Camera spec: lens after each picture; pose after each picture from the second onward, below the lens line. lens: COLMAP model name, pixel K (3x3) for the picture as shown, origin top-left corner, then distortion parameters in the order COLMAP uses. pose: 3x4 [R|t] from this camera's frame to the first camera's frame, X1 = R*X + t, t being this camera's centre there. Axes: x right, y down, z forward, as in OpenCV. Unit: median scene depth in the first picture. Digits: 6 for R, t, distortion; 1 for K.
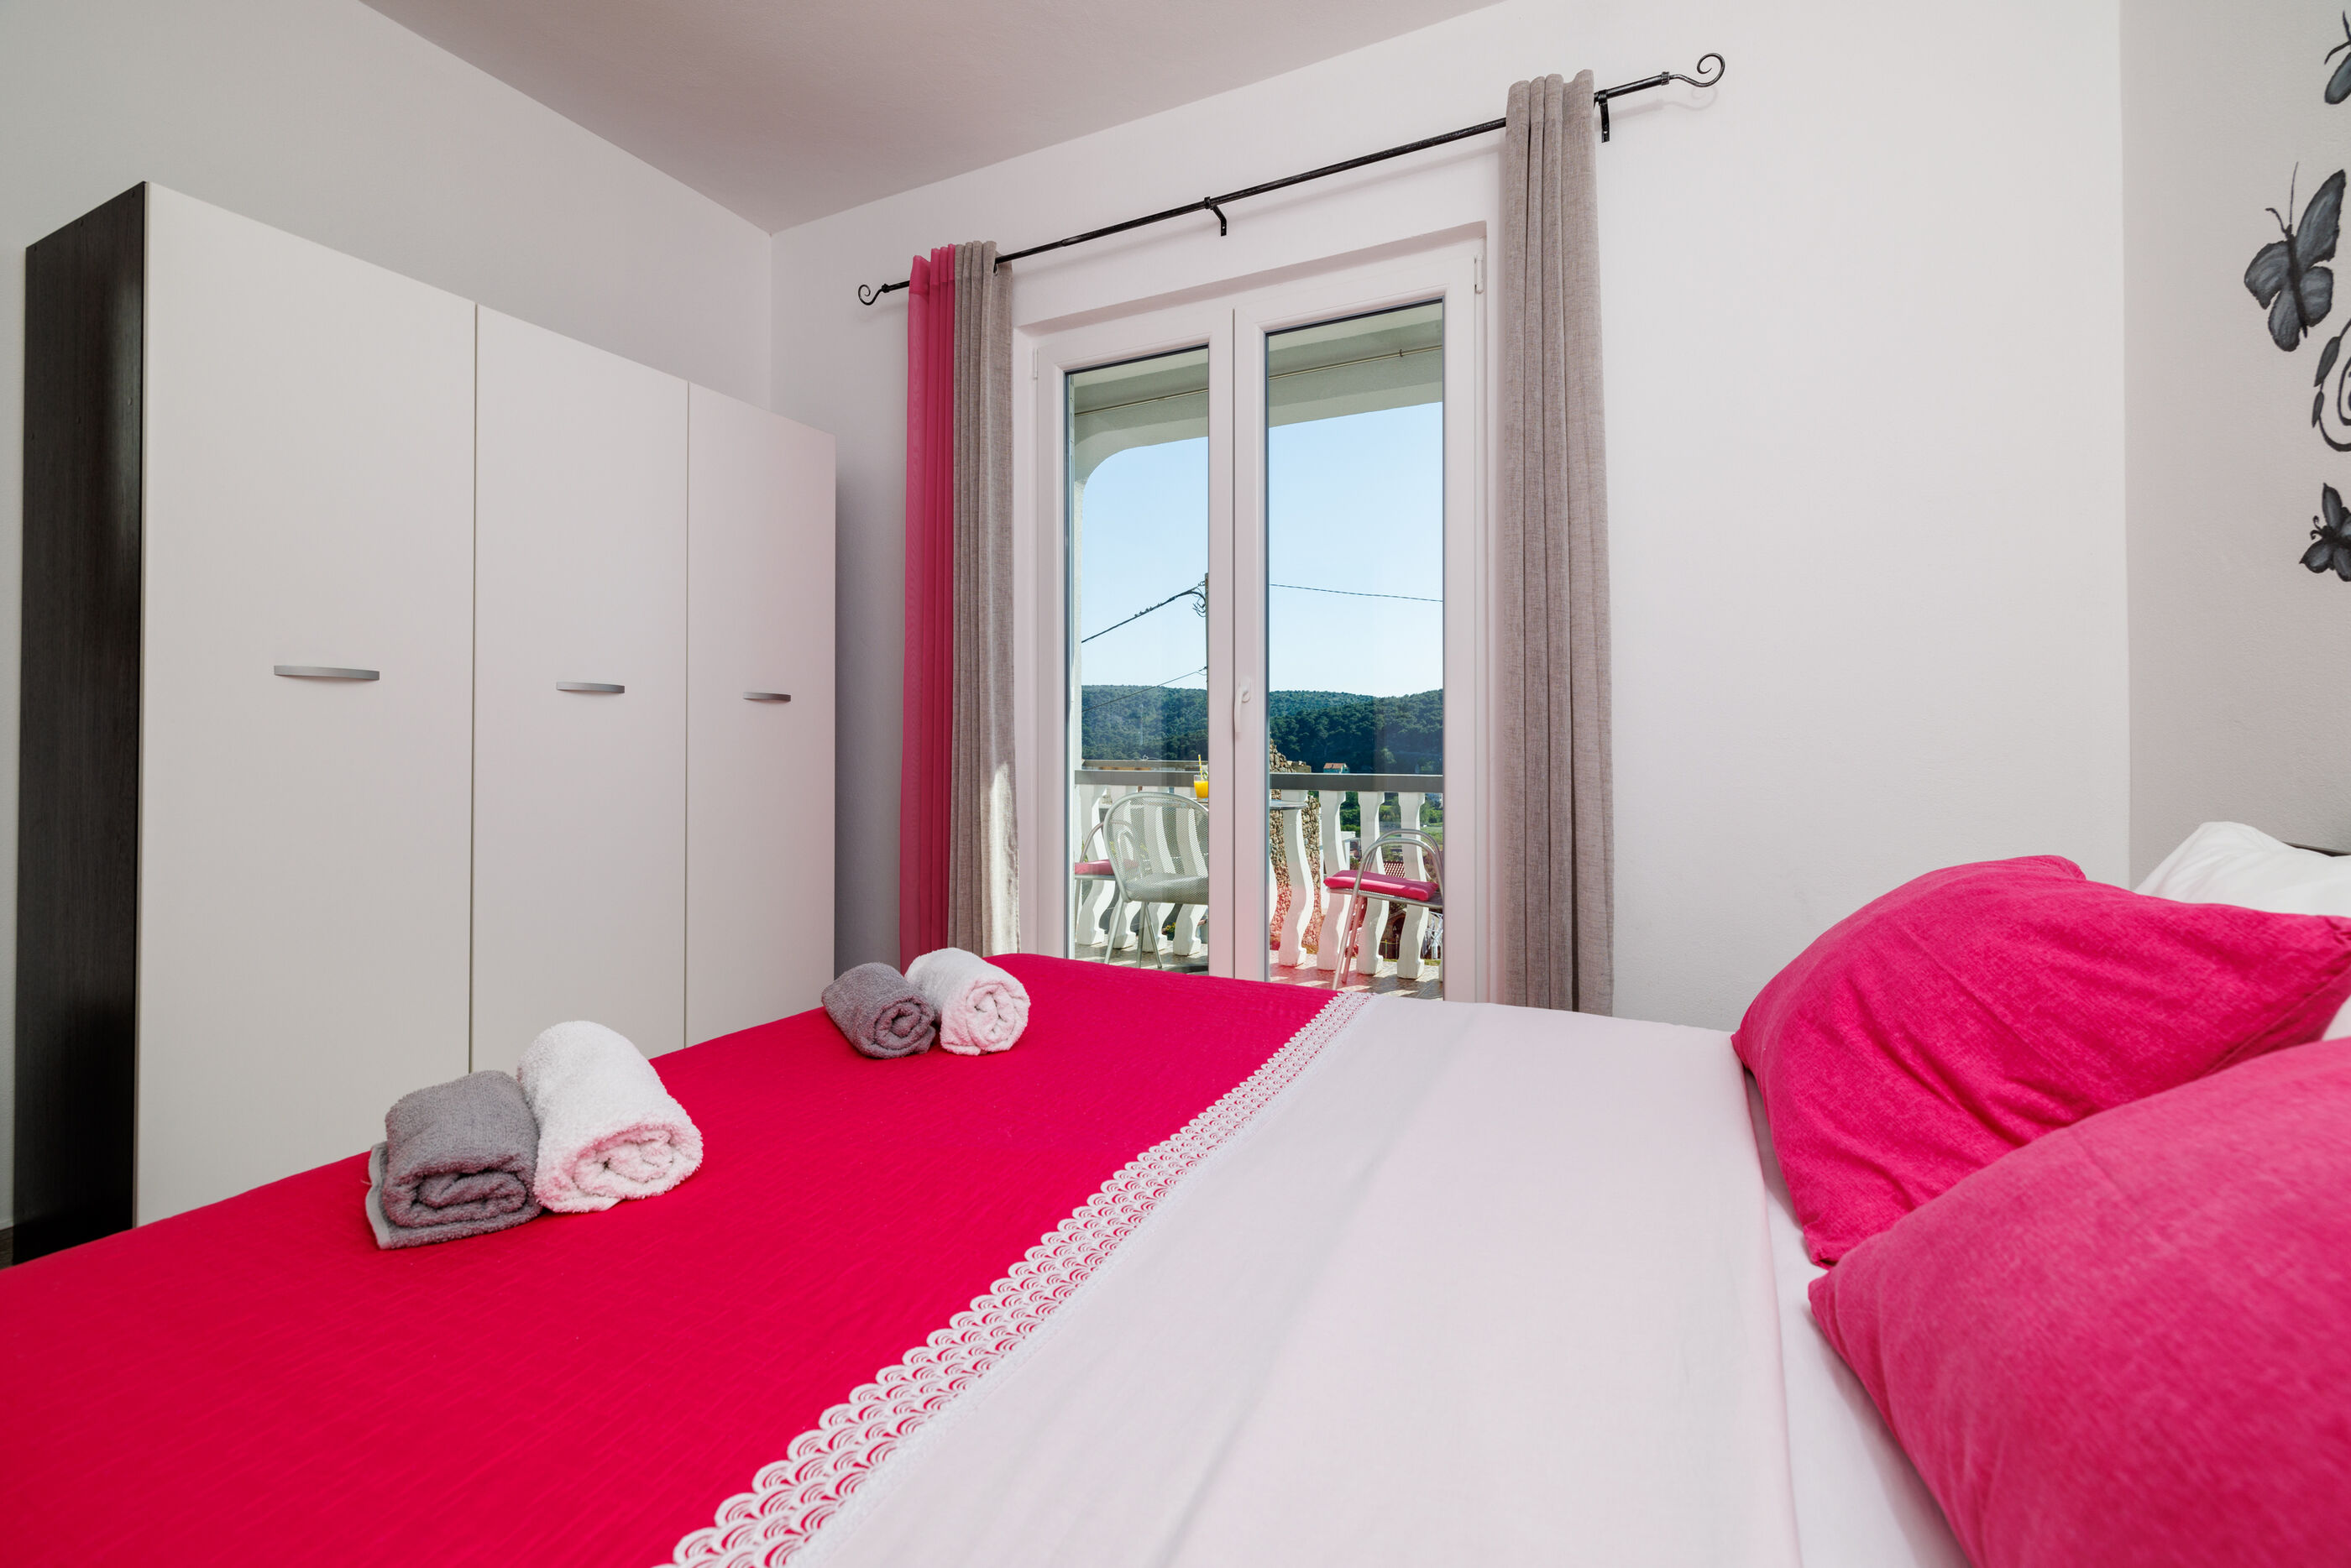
lens RADIAL K [[991.8, 0, 1187.6], [0, 991.8, 742.4], [0, 0, 1]] dist [0.000932, 0.000390]
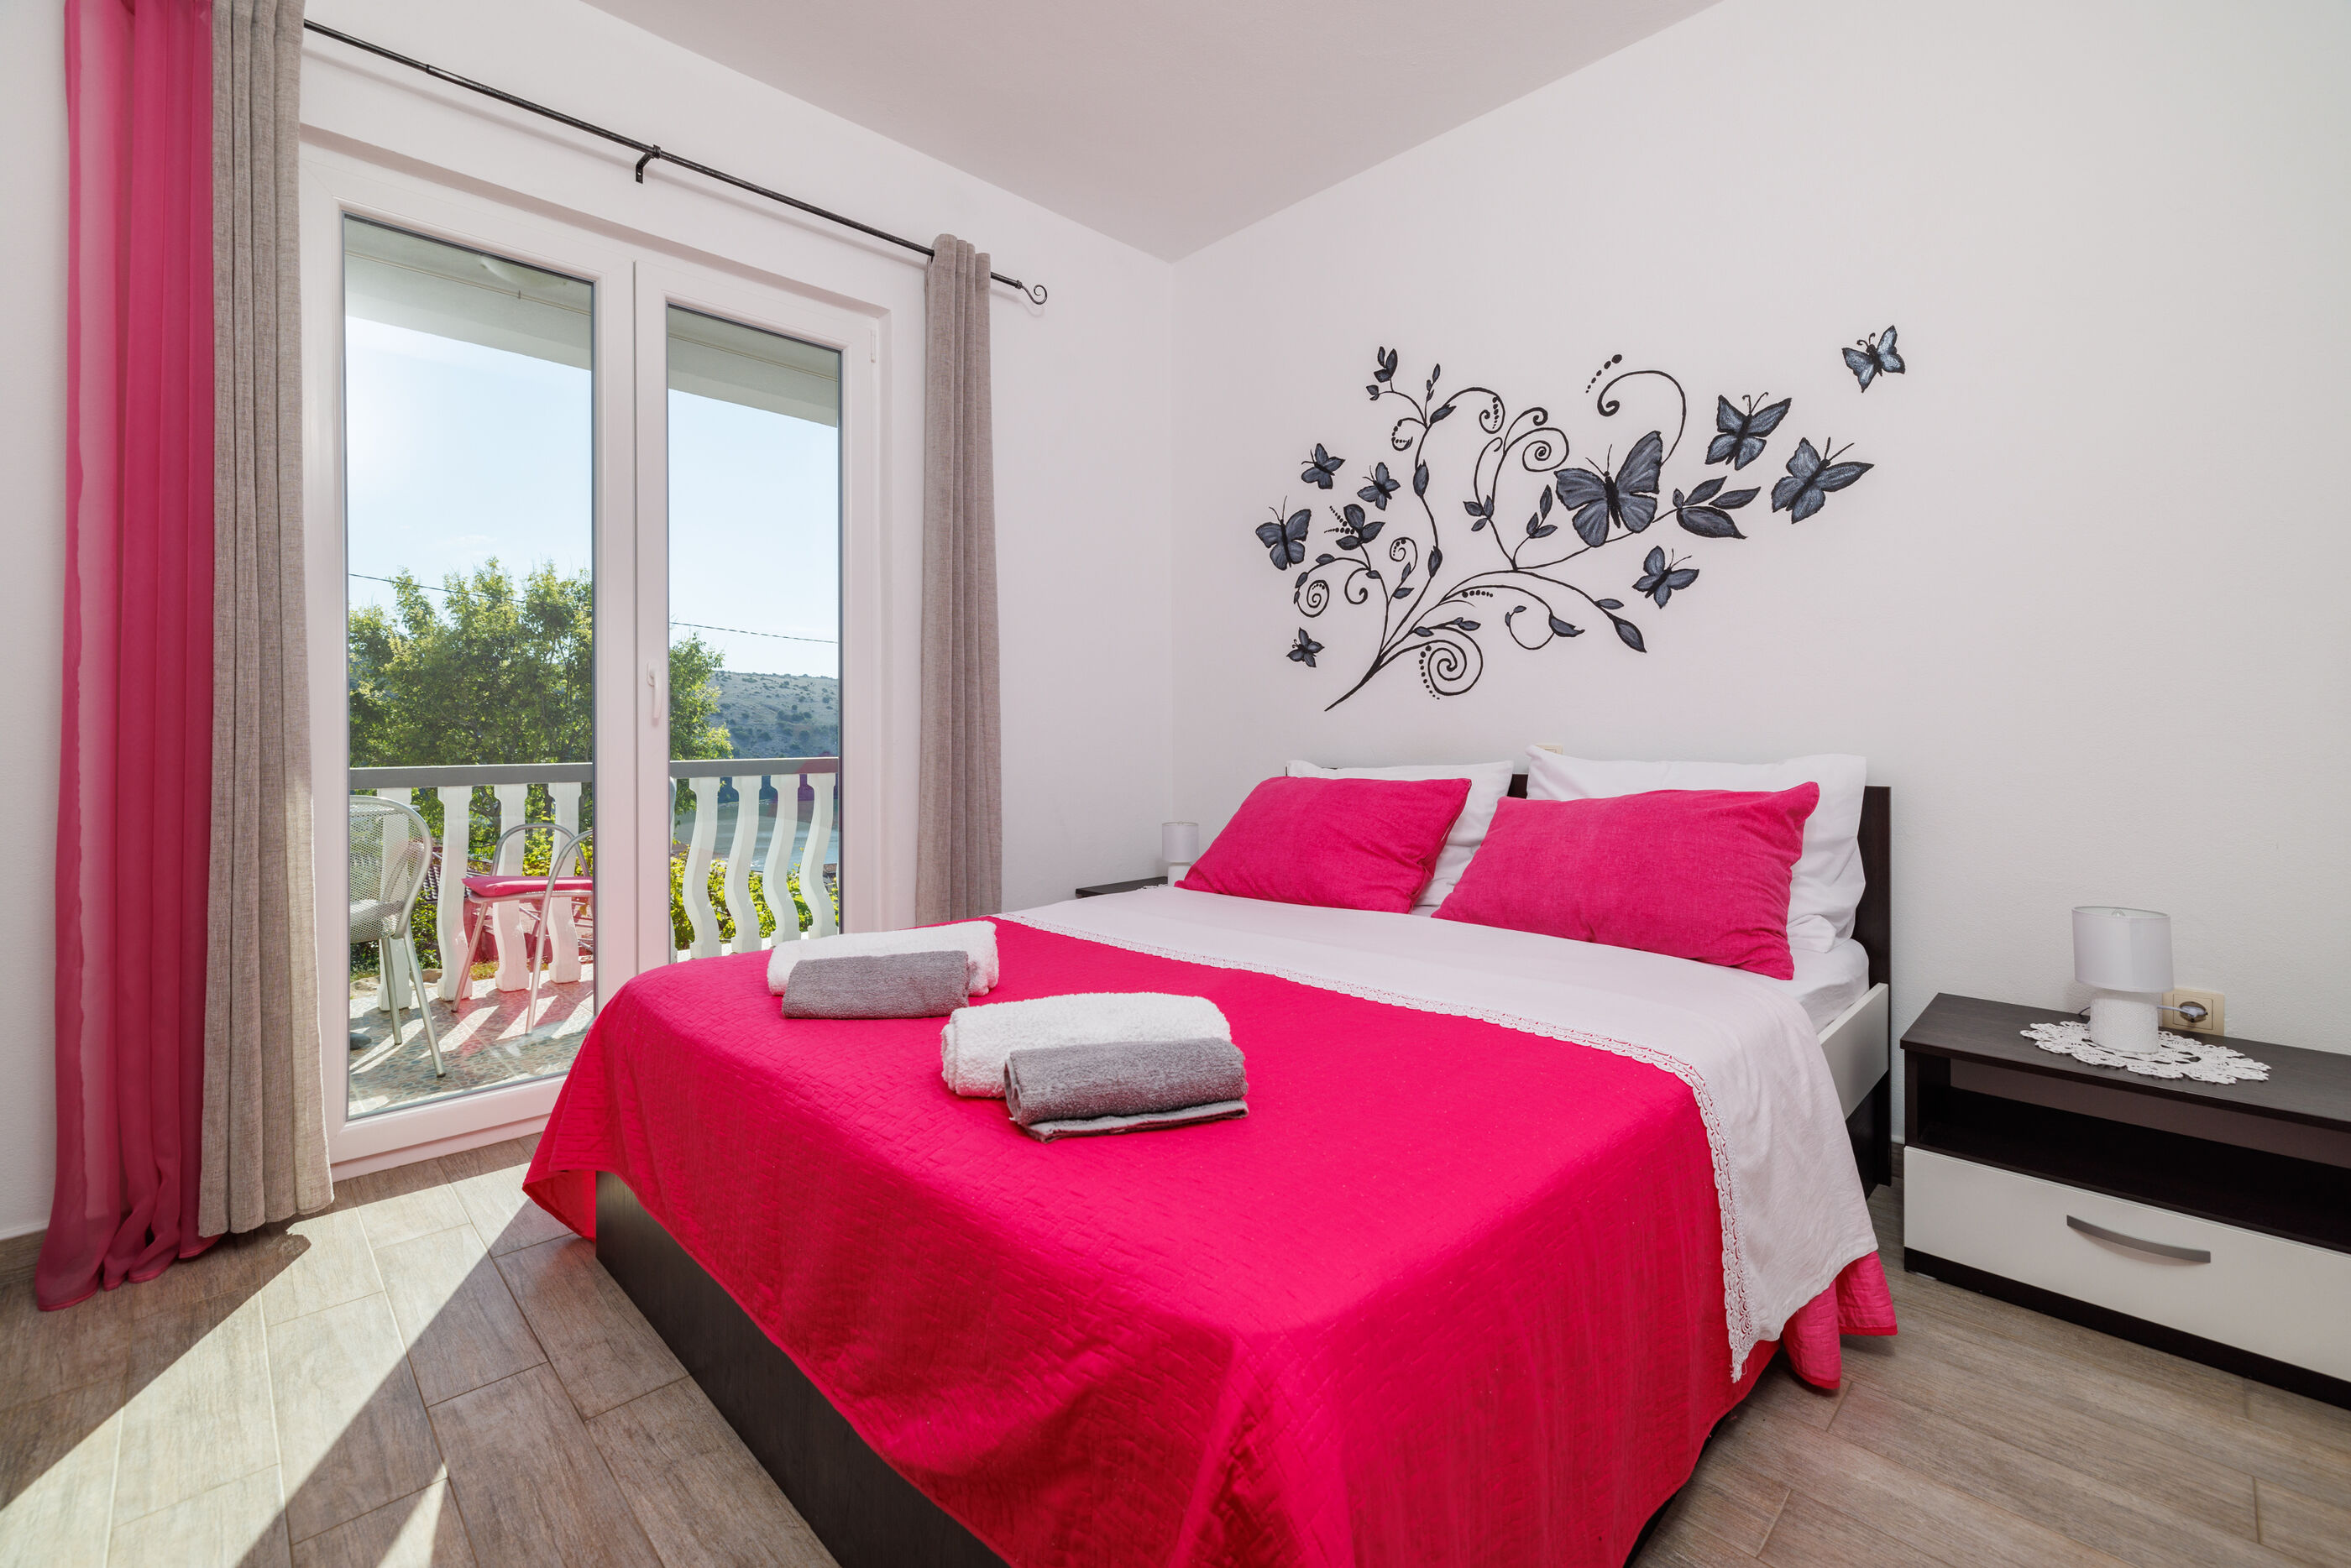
lens RADIAL K [[1004.1, 0, 1175.2], [0, 1004.1, 730.7], [0, 0, 1]] dist [0.001399, 0.000034]
pose [[0.327742, -0.002616, 0.944764, -0.873367], [0.001687, 0.999996, 0.002184, 0.000318], [-0.944766, 0.000878, 0.327745, 0.280788]]
